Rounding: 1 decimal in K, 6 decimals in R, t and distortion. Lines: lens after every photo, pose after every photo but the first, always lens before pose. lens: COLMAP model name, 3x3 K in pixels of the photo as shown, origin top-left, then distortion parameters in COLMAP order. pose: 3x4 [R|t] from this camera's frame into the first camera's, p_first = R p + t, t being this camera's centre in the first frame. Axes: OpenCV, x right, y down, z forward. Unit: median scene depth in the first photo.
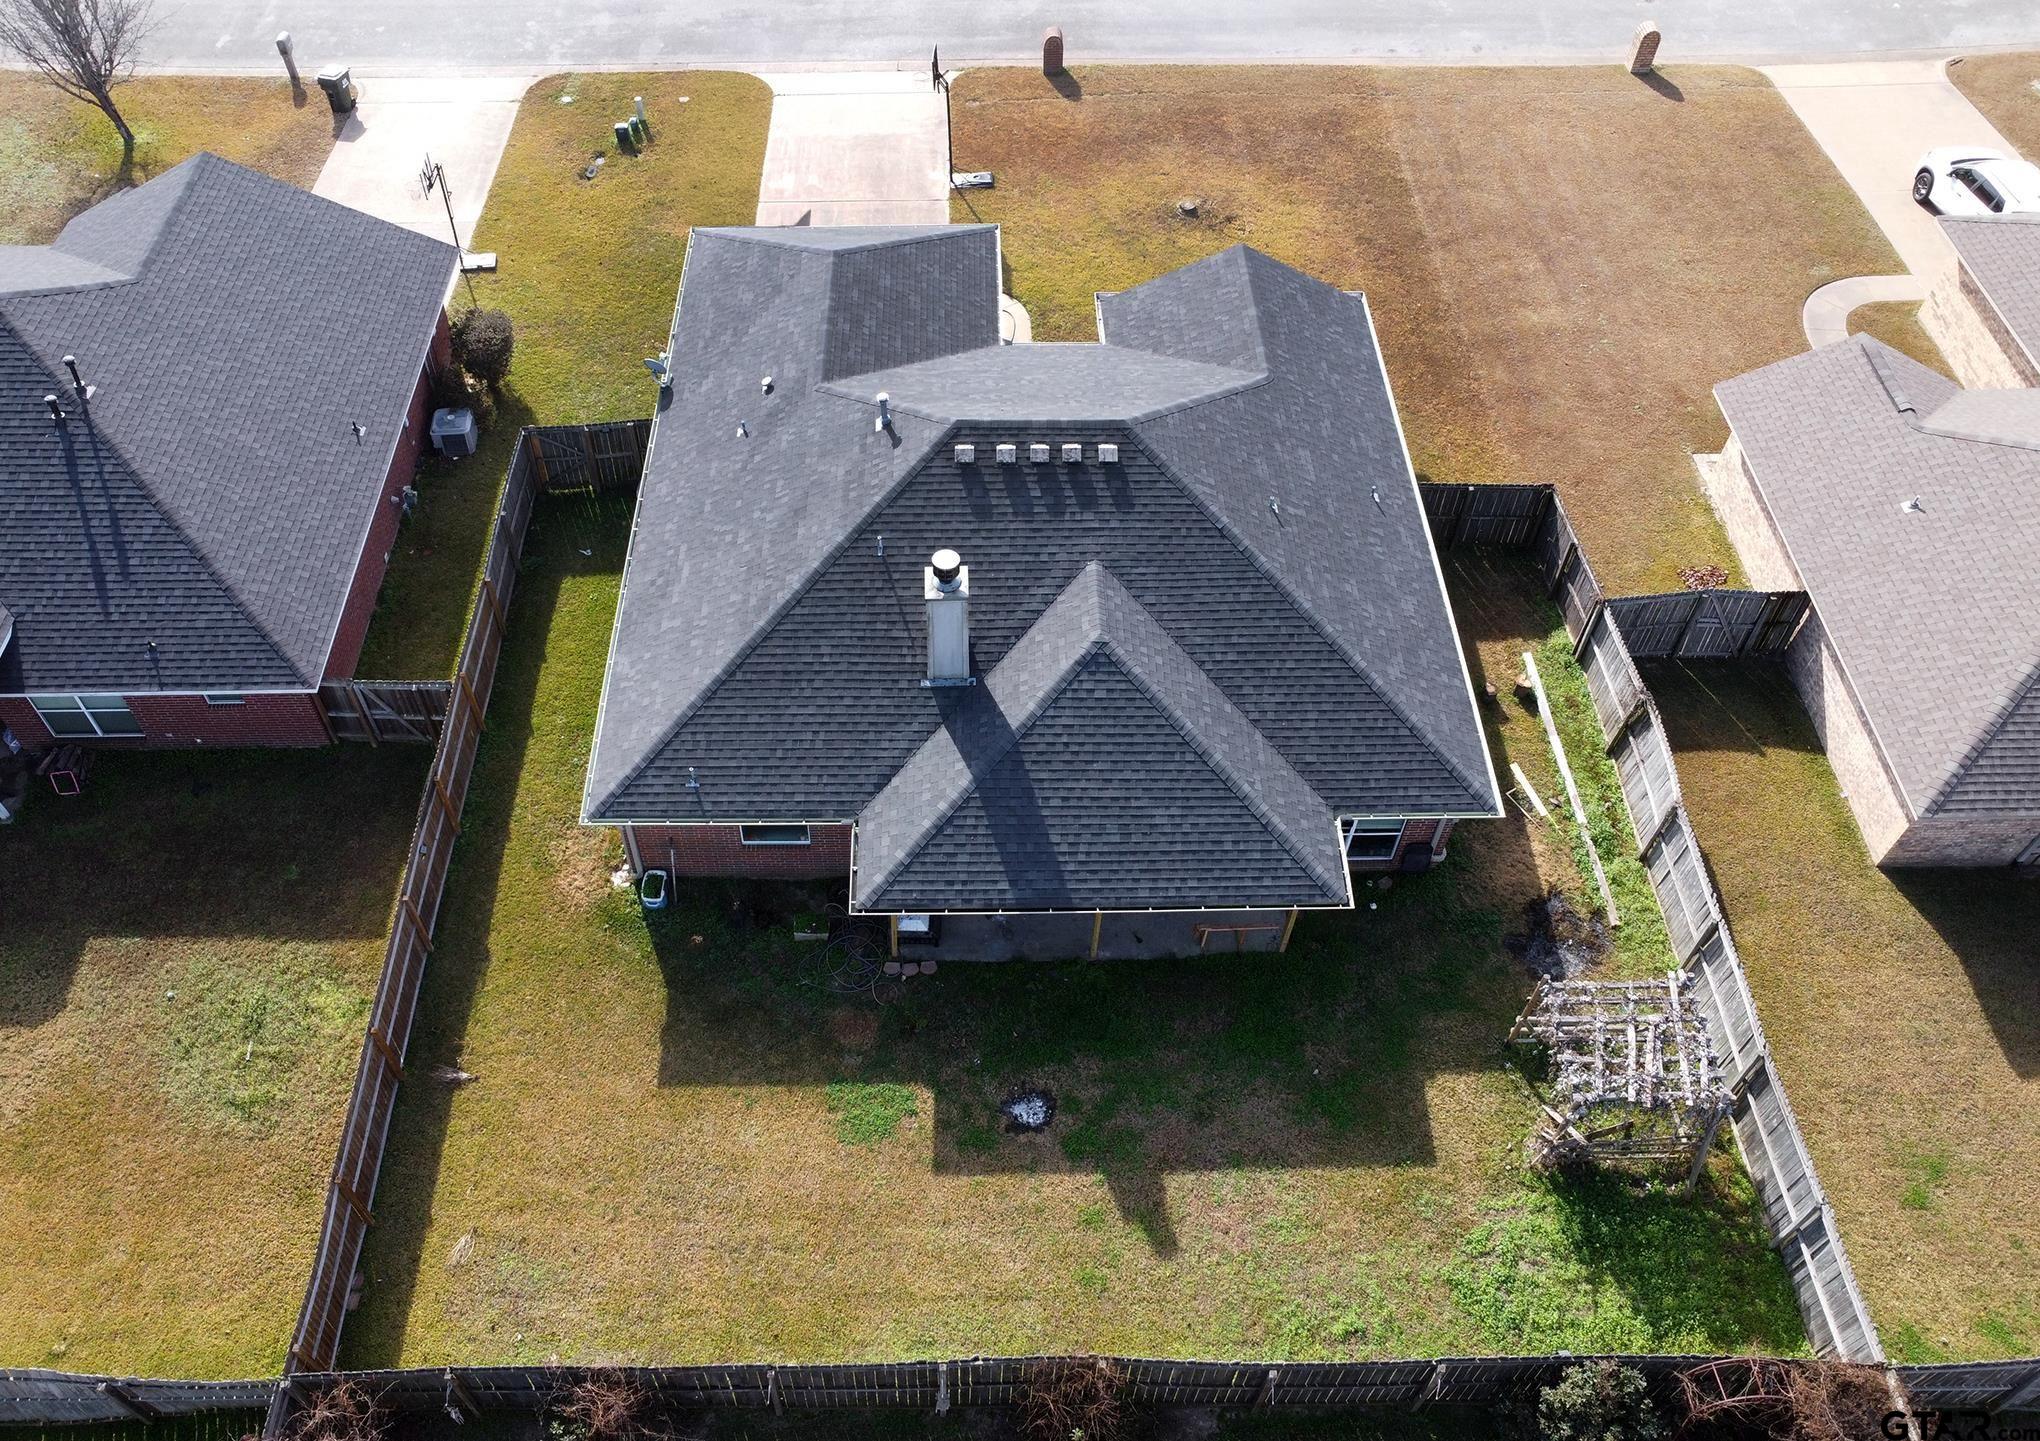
lens RADIAL K [[1634.6, 0, 1020.0], [0, 1634.6, 720.5], [0, 0, 1]] dist [-0.151331, 0.239020]
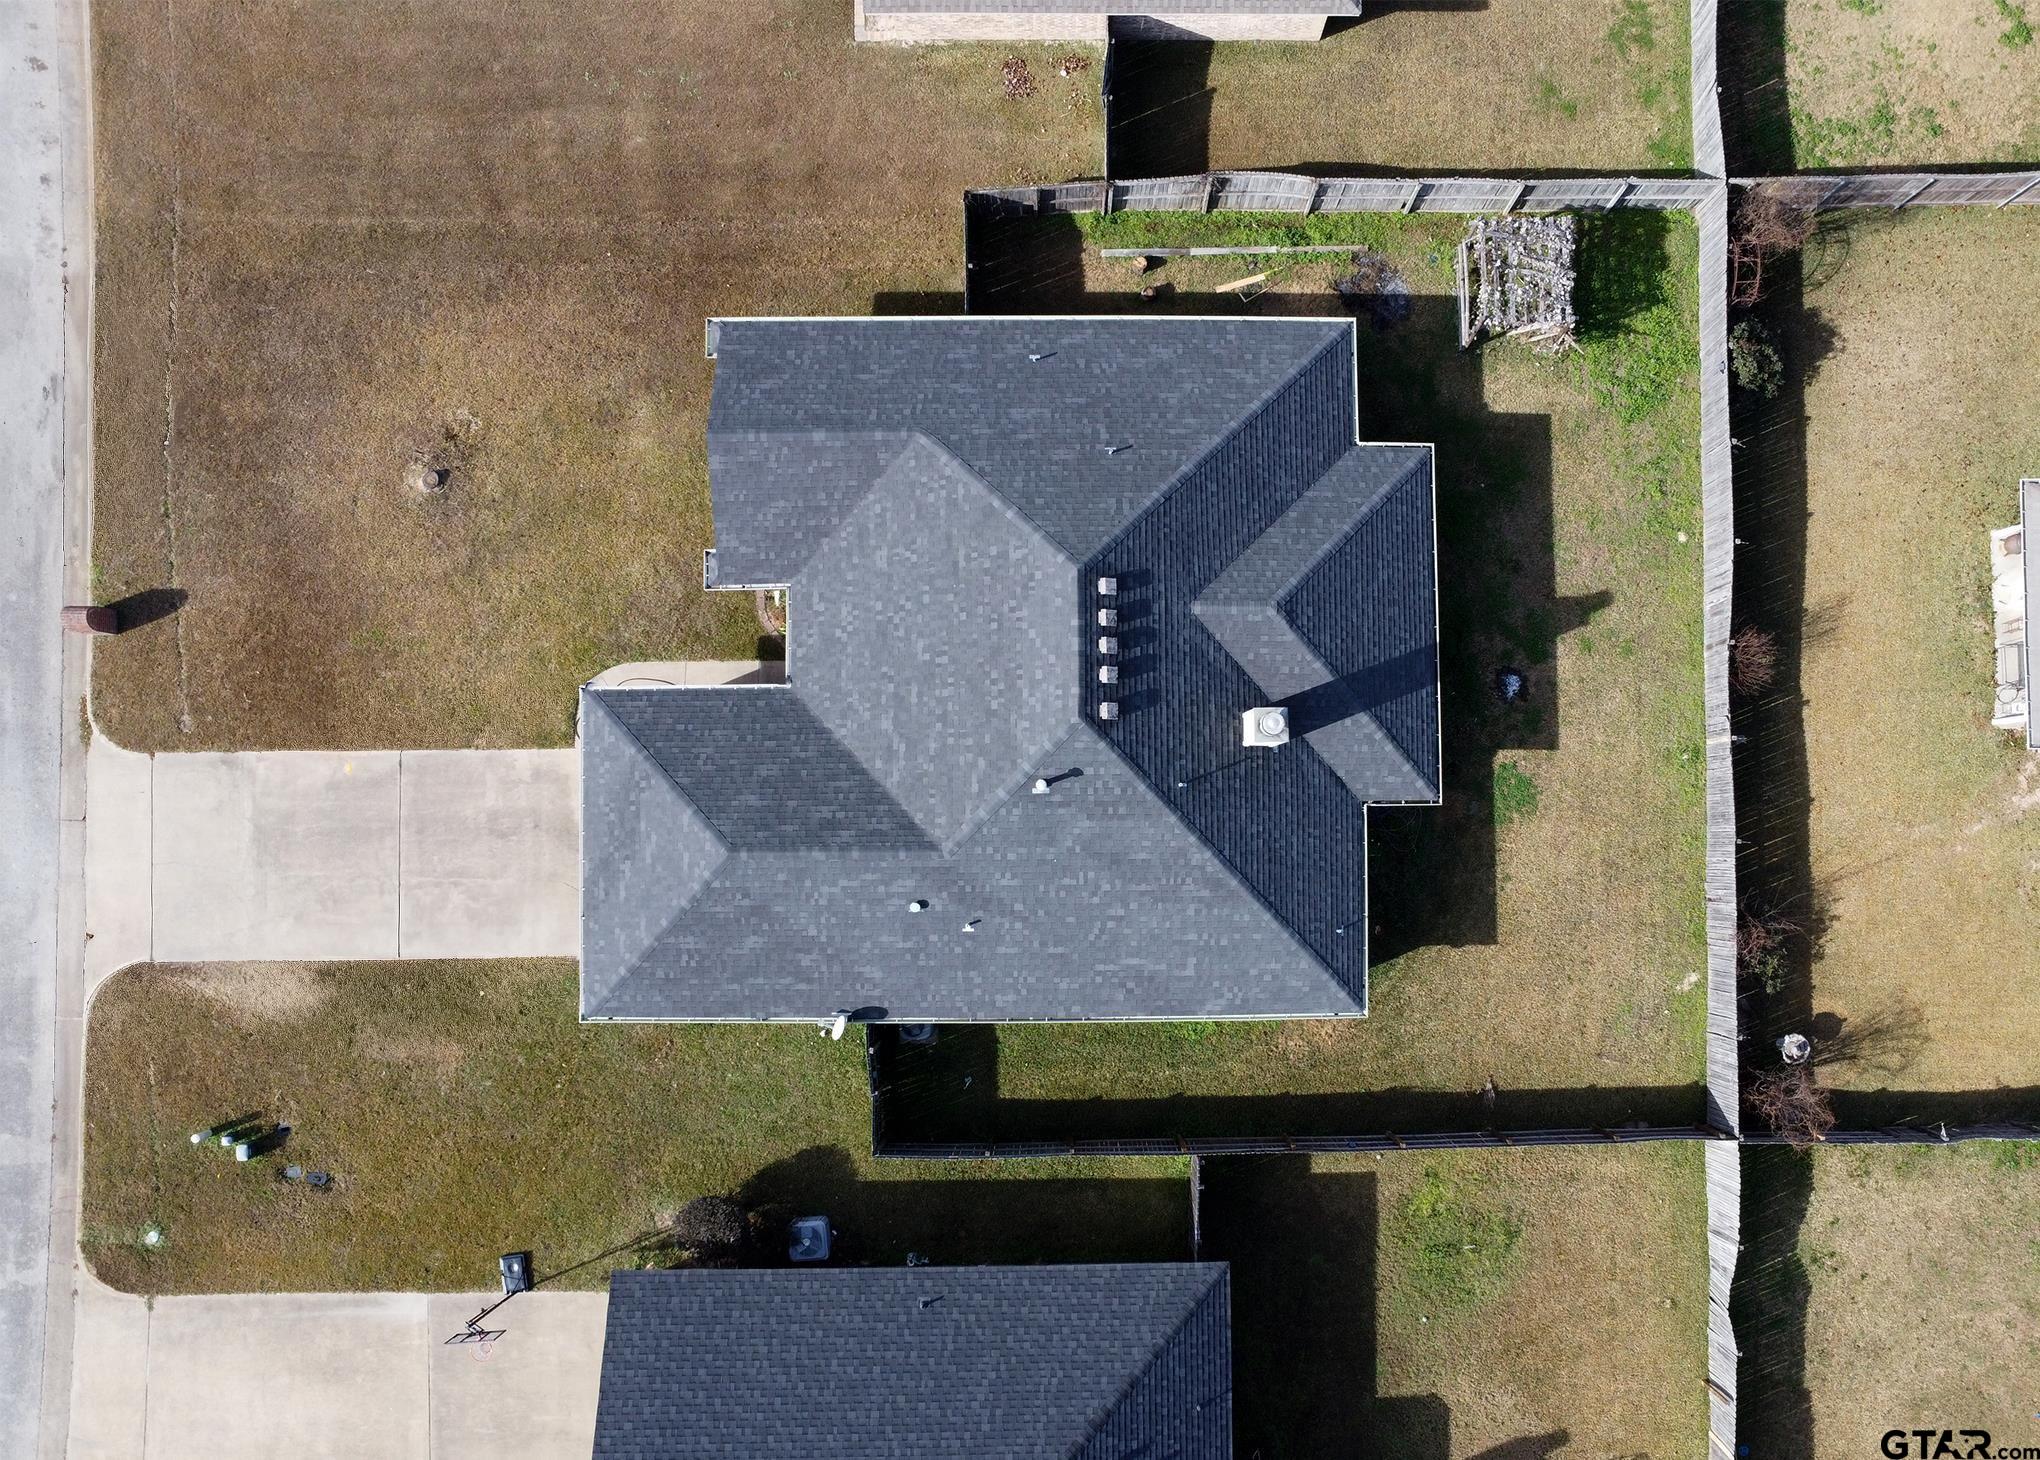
lens RADIAL K [[1744.9, 0, 1017.5], [0, 1744.9, 718.9], [0, 0, 1]] dist [-0.146210, 0.261644]
pose [[0.017238, -0.998195, 0.057530, -0.121162], [0.749397, 0.050989, 0.660155, -1.111169], [-0.661897, 0.031733, 0.748923, 0.134995]]
